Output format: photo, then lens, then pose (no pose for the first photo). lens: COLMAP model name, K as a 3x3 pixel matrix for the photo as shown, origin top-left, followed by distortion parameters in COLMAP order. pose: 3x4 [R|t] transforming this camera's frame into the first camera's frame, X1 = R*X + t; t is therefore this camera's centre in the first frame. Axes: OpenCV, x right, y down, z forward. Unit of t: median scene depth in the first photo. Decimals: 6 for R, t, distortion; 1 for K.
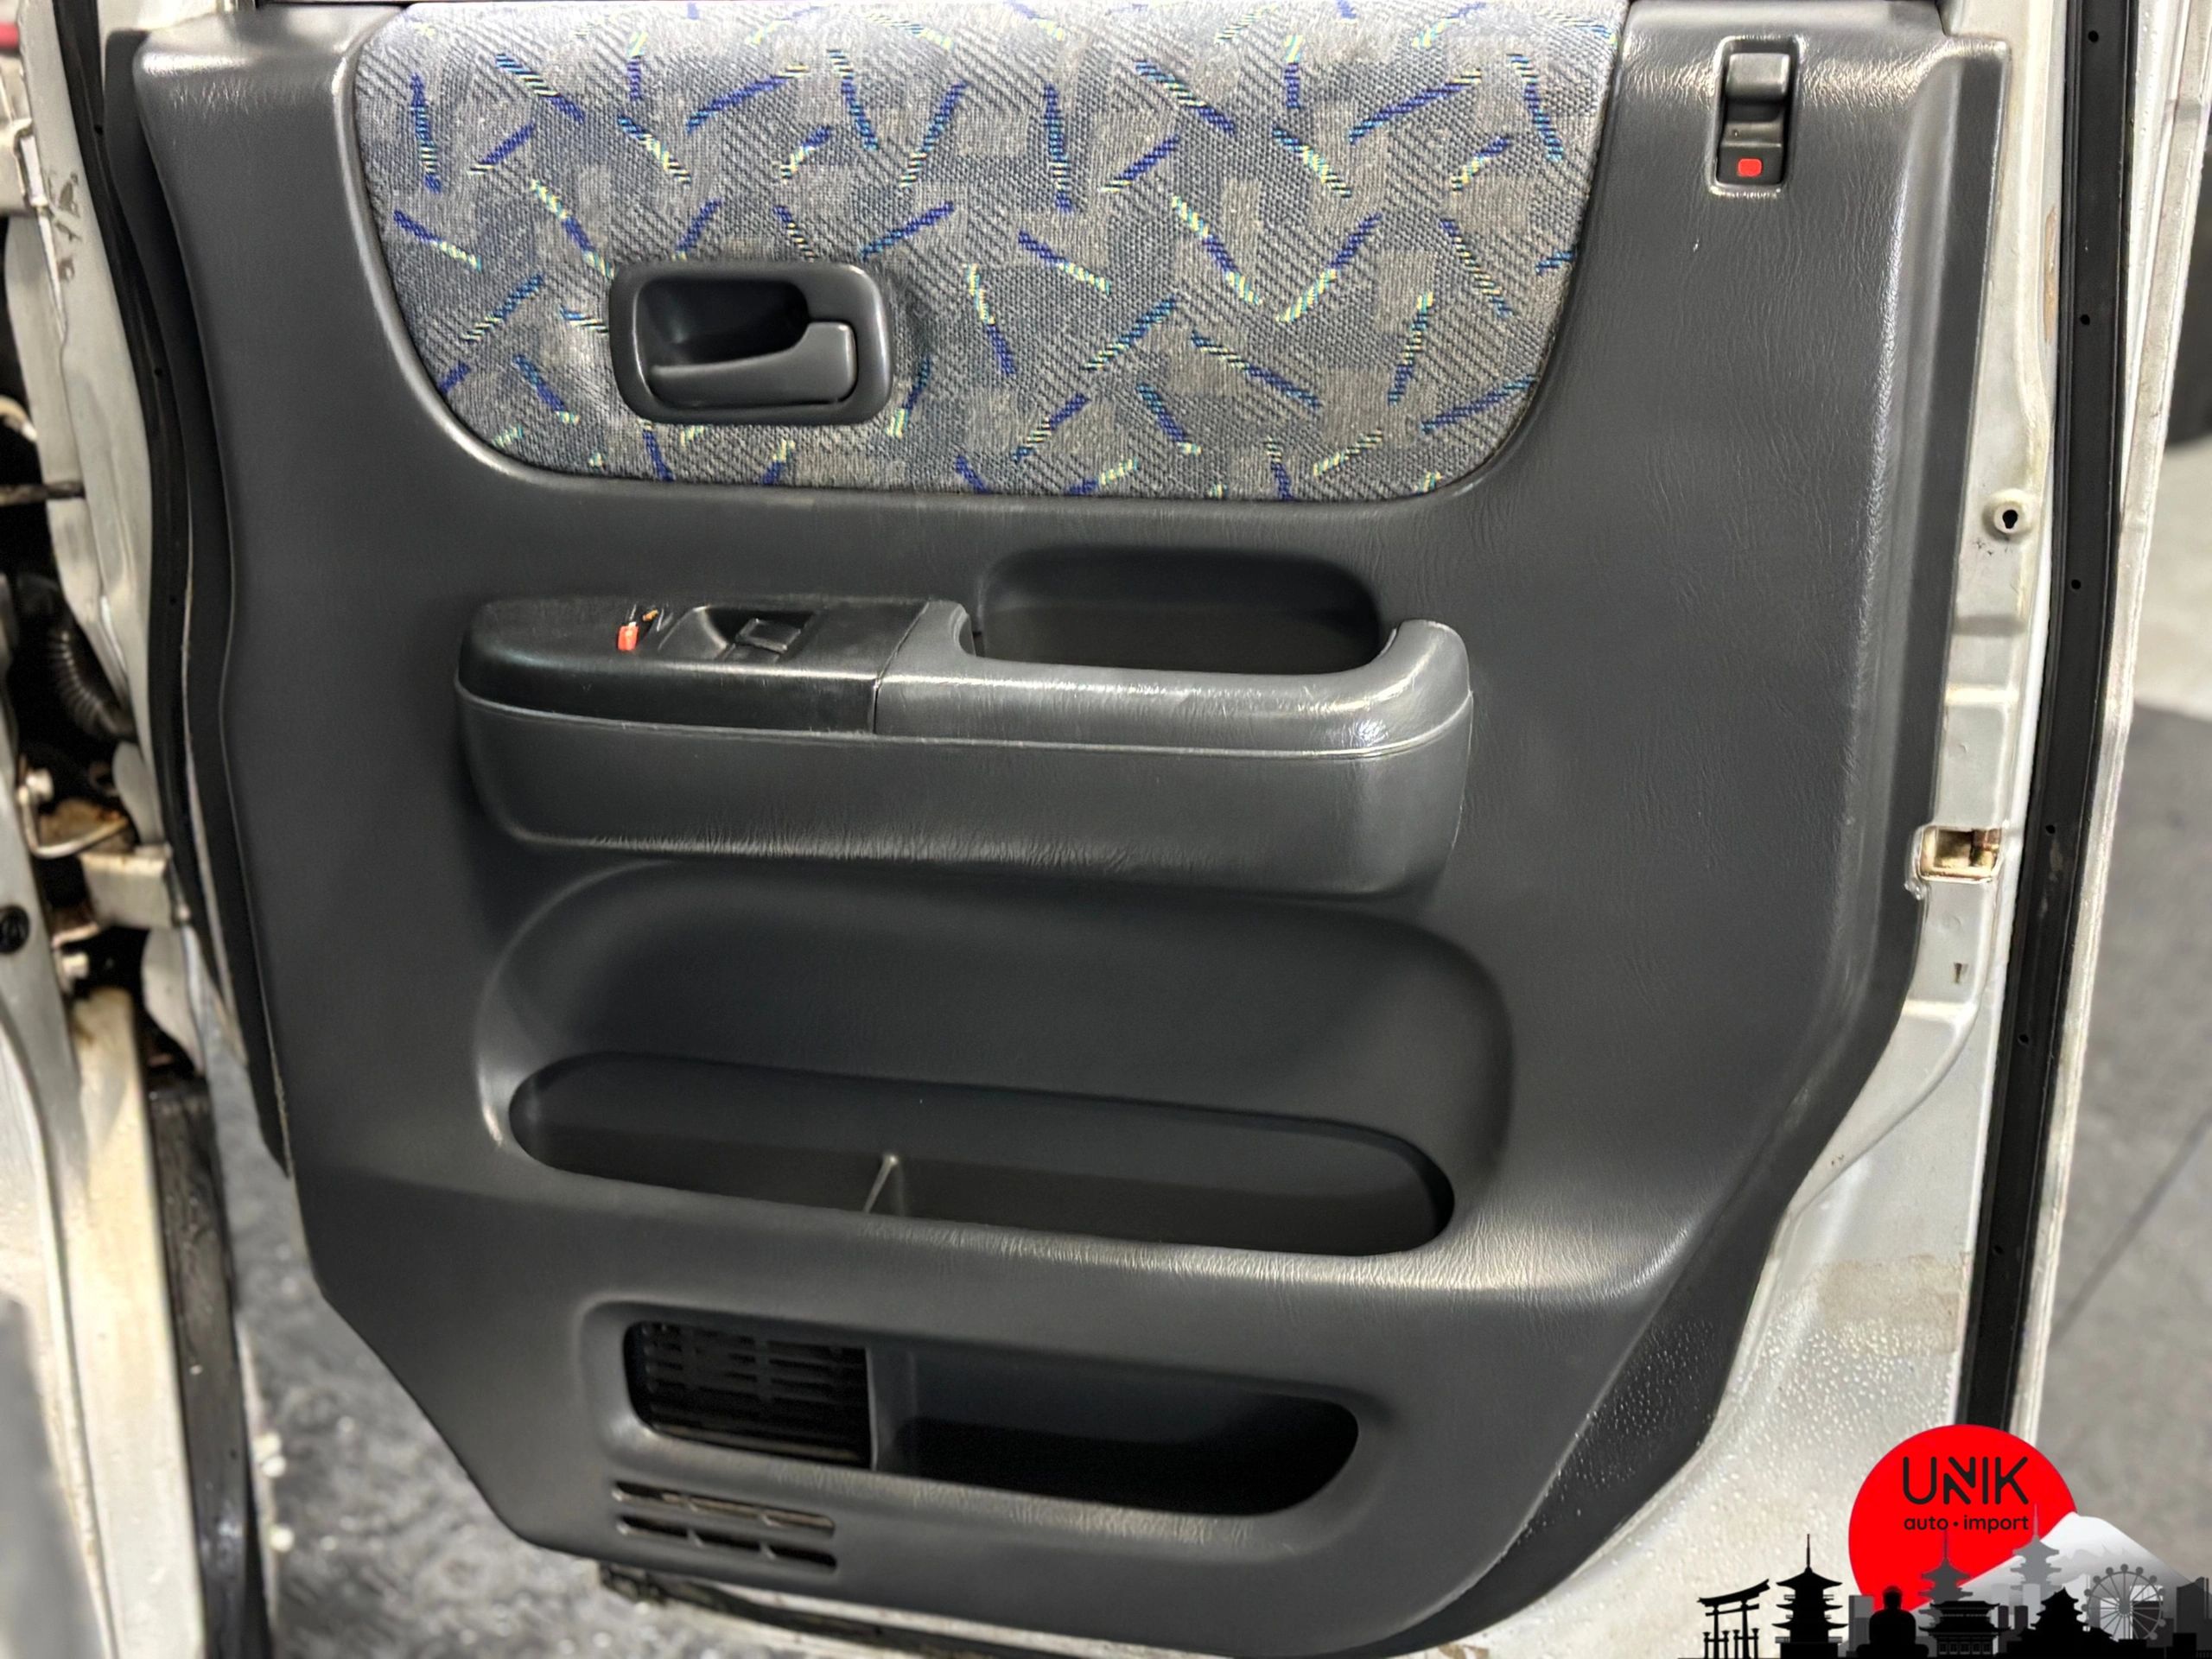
lens RADIAL K [[2891.6, 0, 1110.1], [0, 2891.6, 831.7], [0, 0, 1]] dist [0.032683, 0.000000]
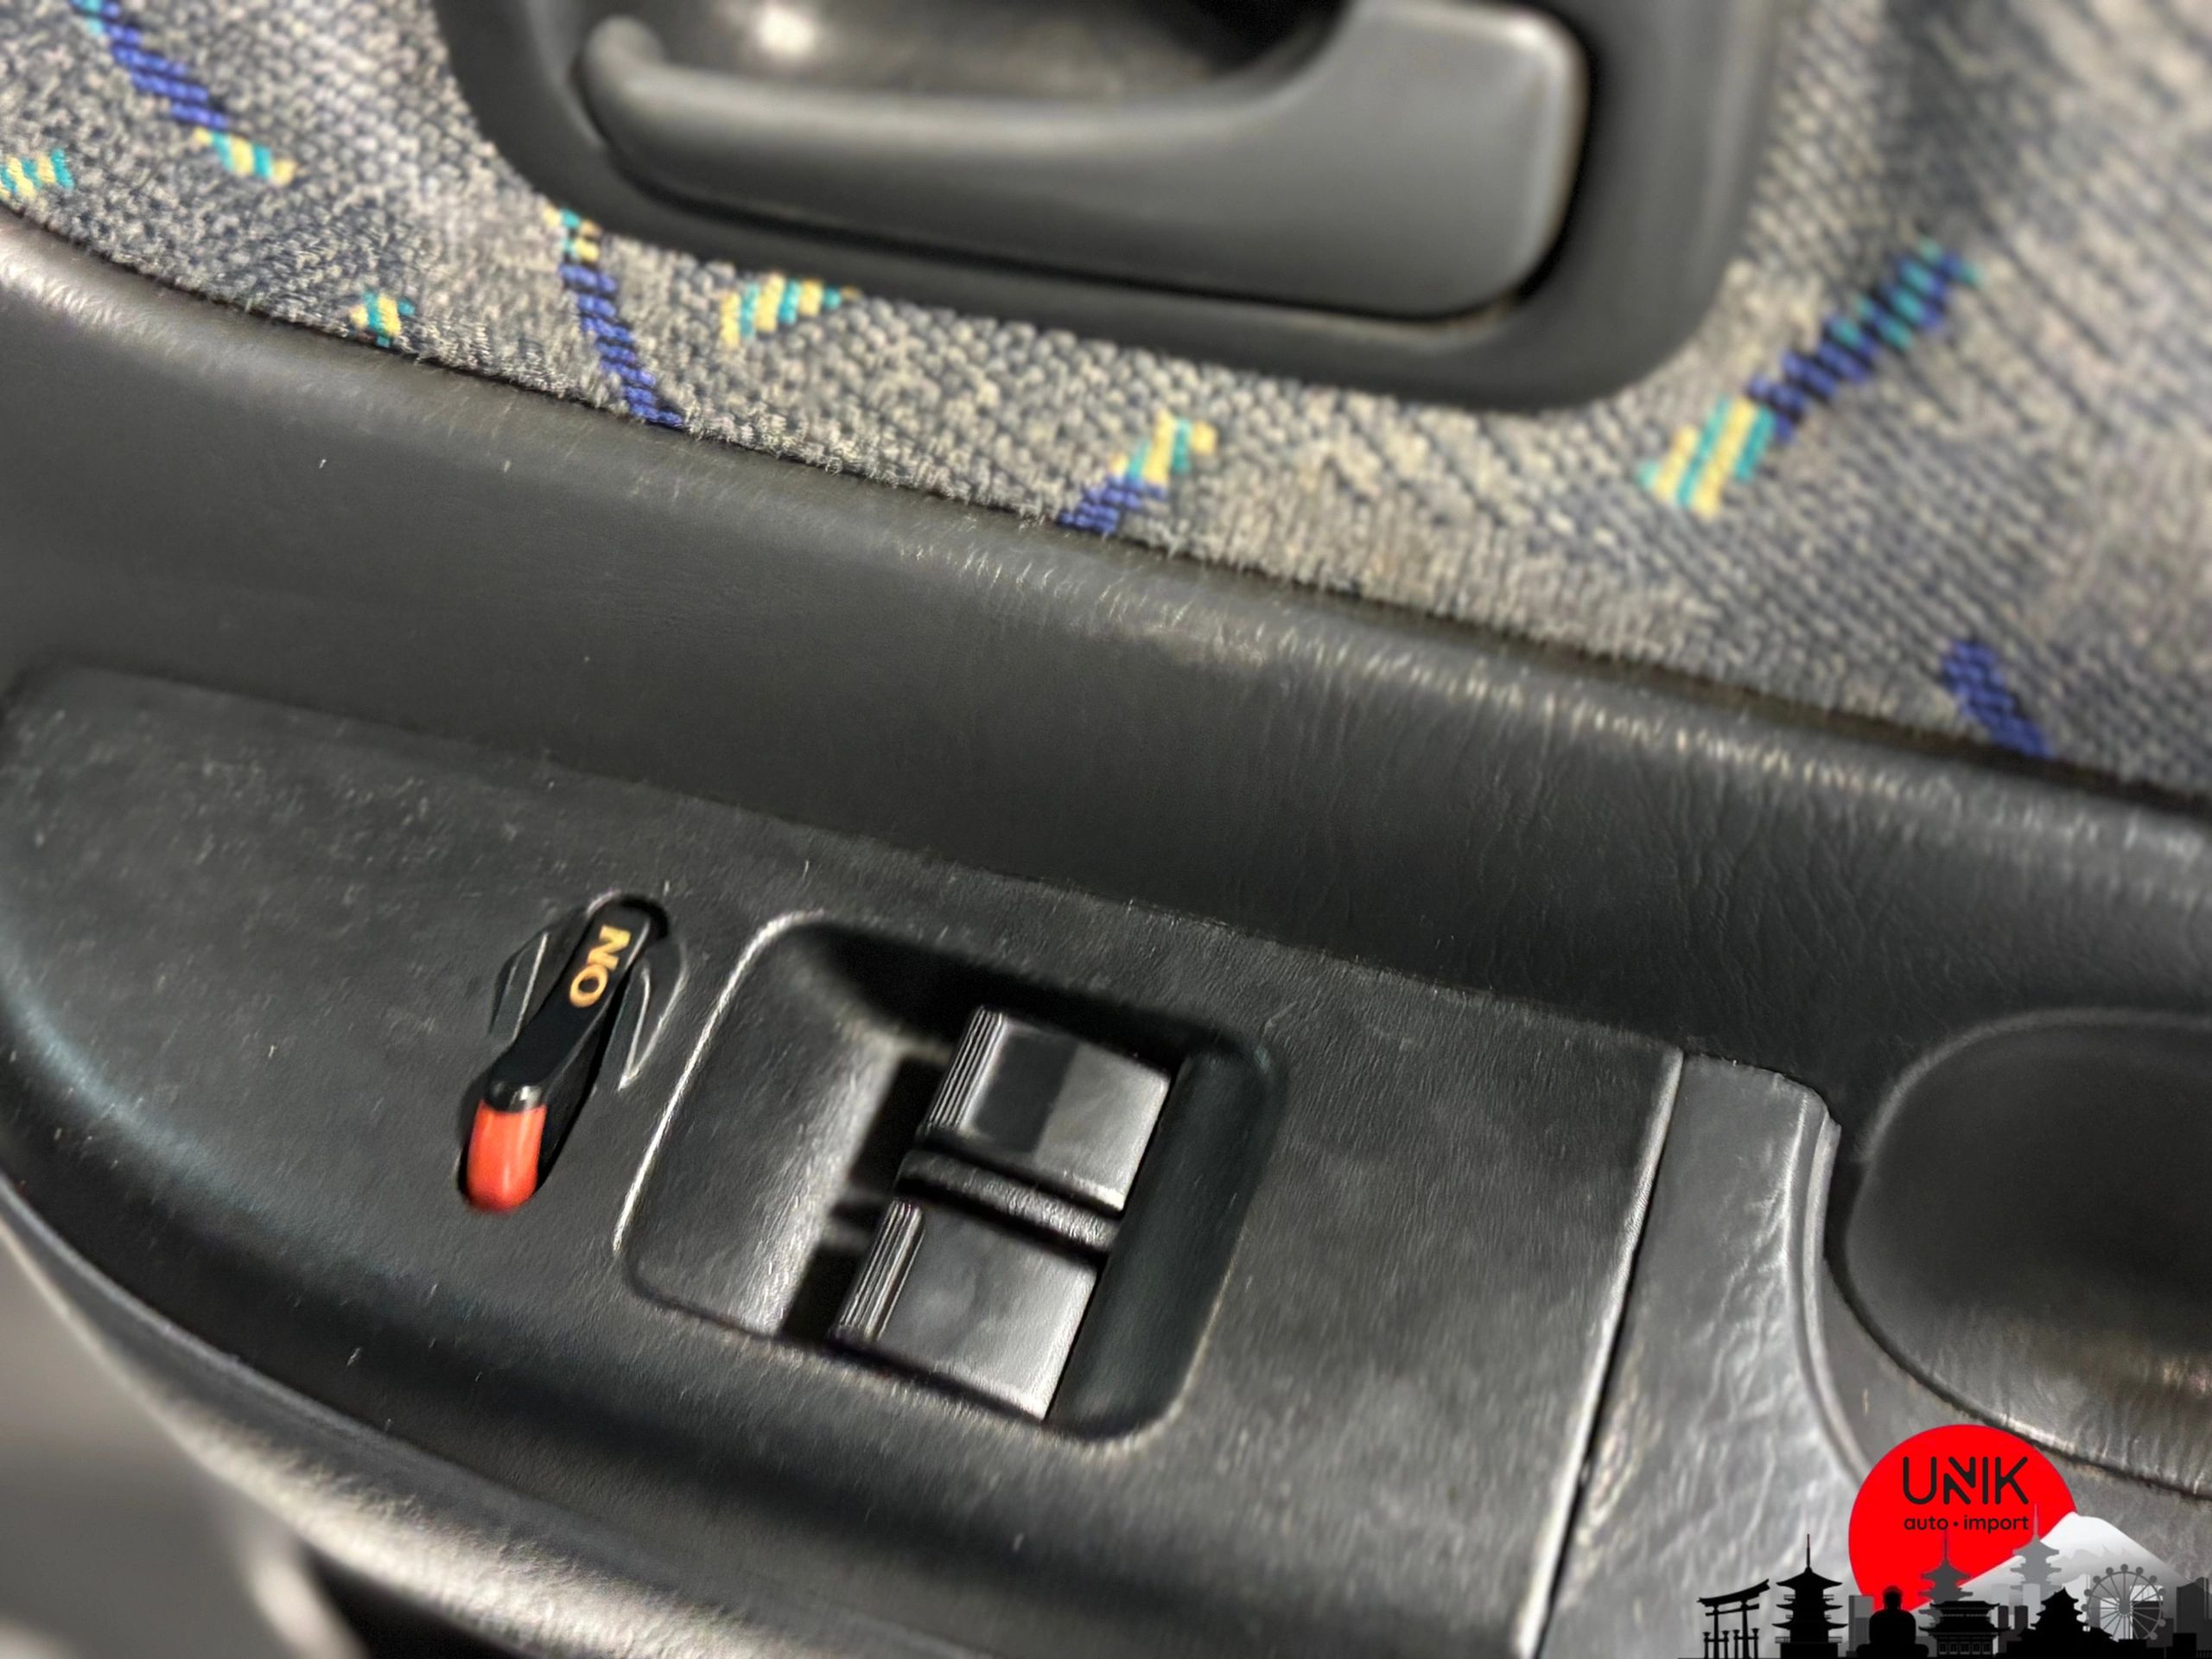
lens RADIAL K [[2891.6, 0, 1096.1], [0, 2891.6, 827.9], [0, 0, 1]] dist [0.032683, 0.000000]
pose [[0.997917, 0.061646, 0.019004, -0.120114], [-0.063751, 0.897431, 0.436523, -0.205208], [0.009855, -0.436826, 0.899492, 0.771667]]
